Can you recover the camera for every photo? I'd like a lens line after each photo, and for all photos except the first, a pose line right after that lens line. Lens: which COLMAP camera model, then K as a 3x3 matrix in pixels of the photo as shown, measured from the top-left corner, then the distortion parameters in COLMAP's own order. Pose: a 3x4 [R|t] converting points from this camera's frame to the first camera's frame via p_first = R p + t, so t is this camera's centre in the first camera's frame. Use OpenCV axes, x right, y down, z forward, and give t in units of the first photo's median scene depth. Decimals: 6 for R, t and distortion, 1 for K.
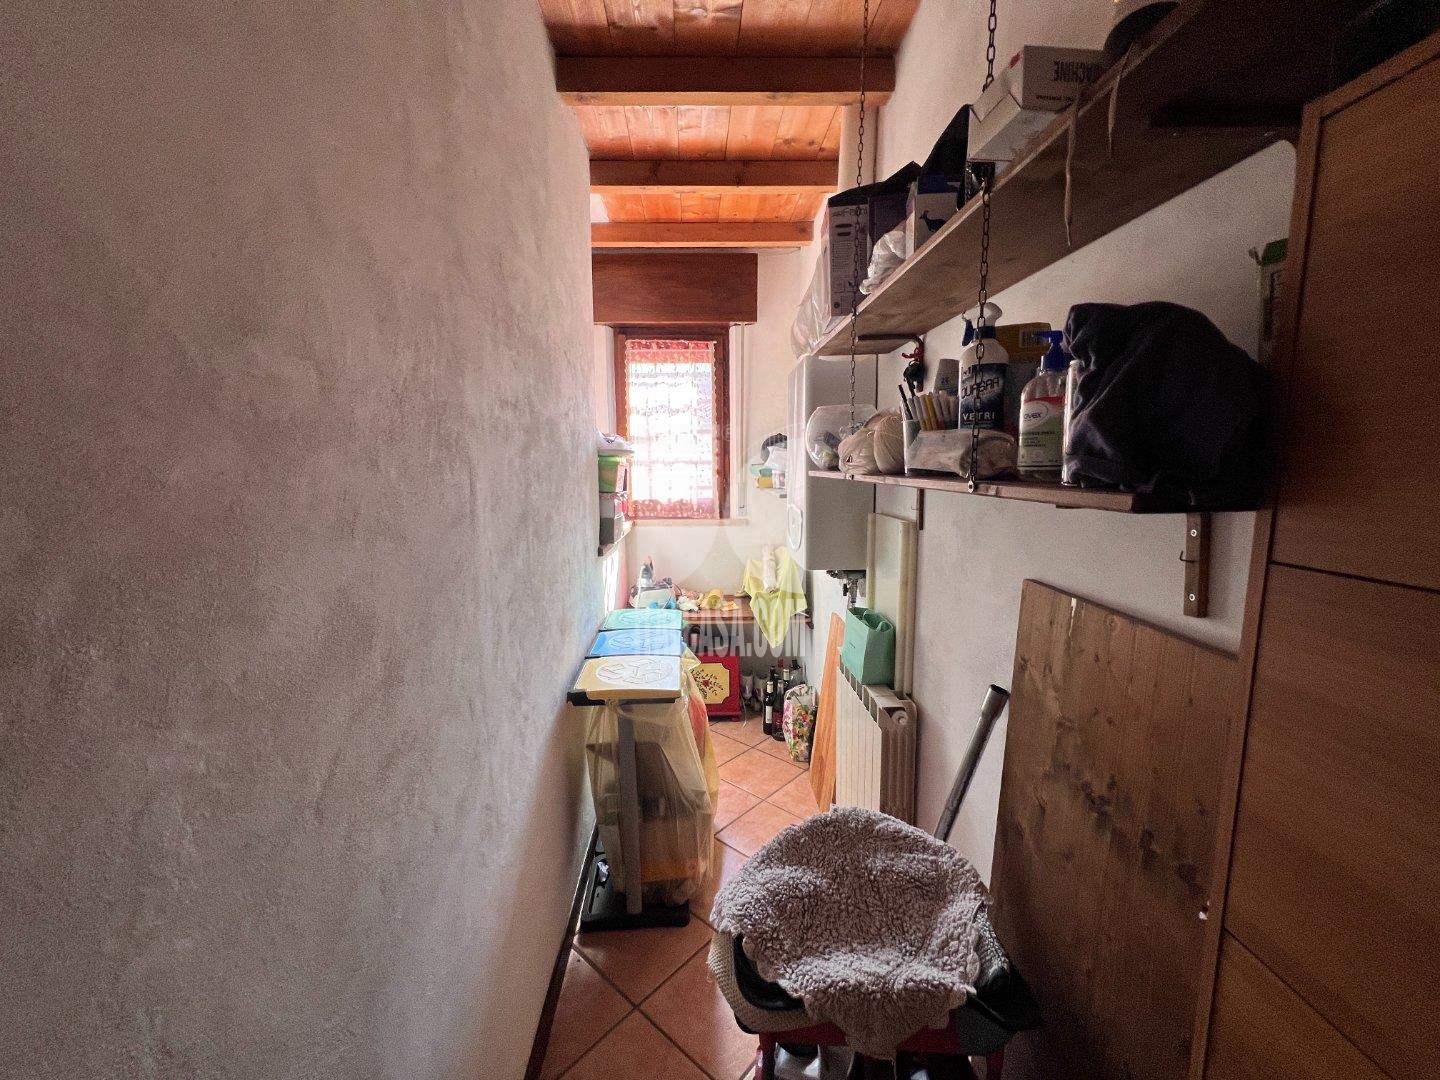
lens RADIAL K [[580.0, 0, 720.7], [0, 580.0, 540.3], [0, 0, 1]] dist [0.000775, -0.000240]
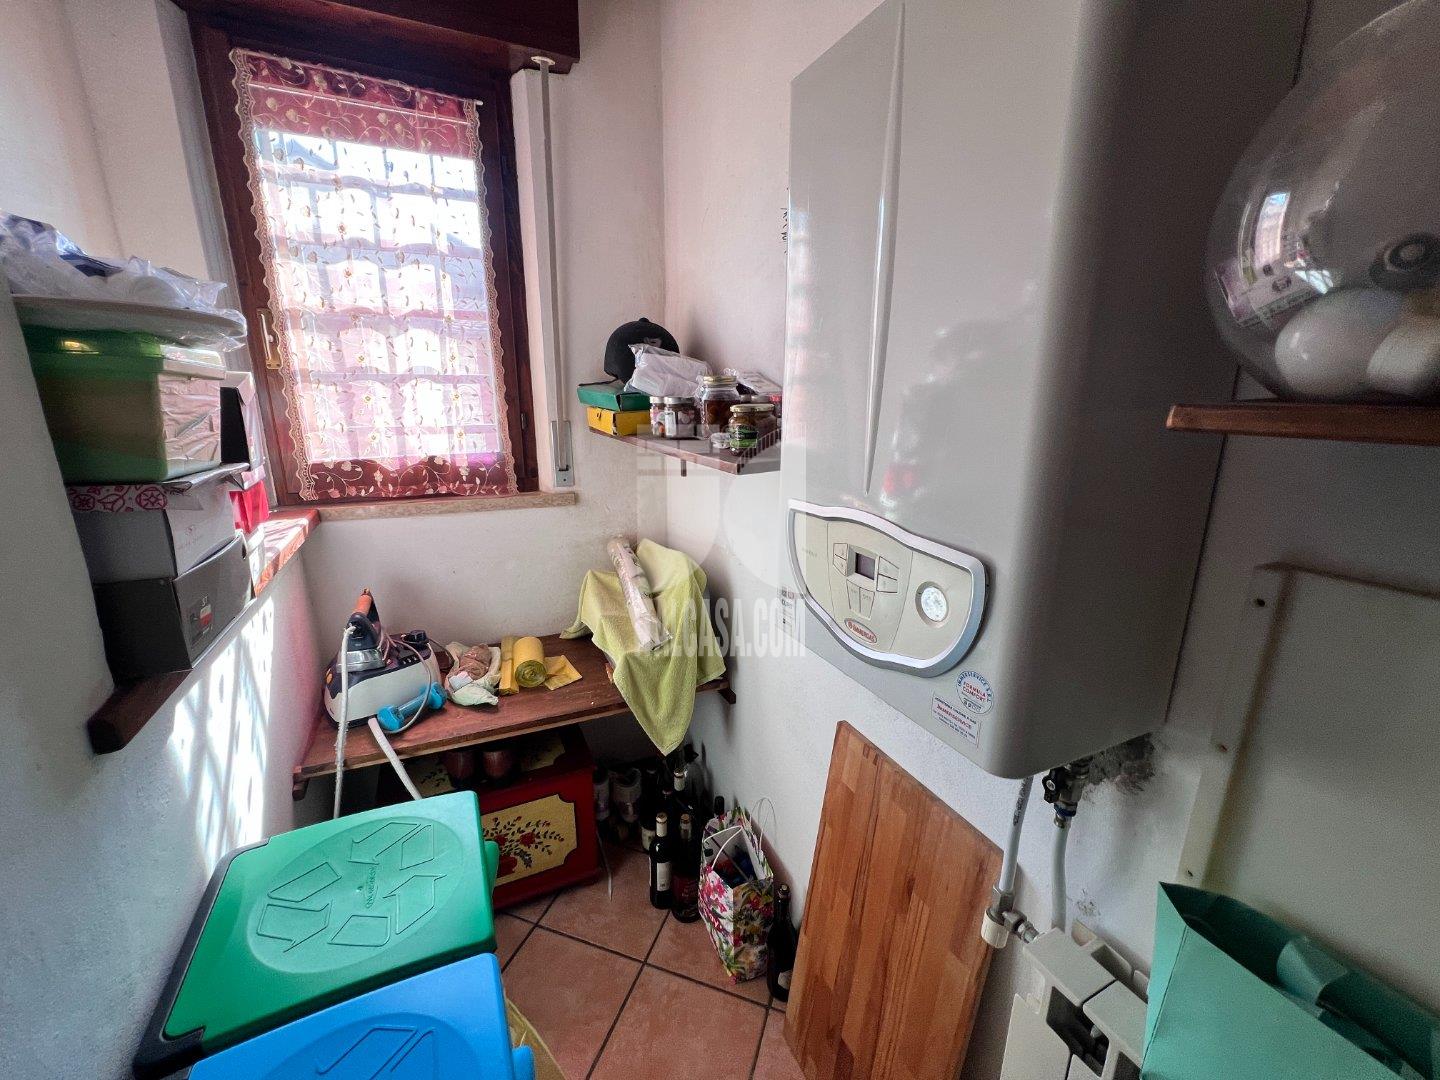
lens RADIAL K [[579.1, 0, 718.8], [0, 579.1, 537.2], [0, 0, 1]] dist [-0.002094, 0.000162]
pose [[0.919565, -0.085997, 0.383412, -0.039950], [0.040483, 0.991299, 0.125249, -0.058192], [-0.390847, -0.099653, 0.915045, 0.487860]]
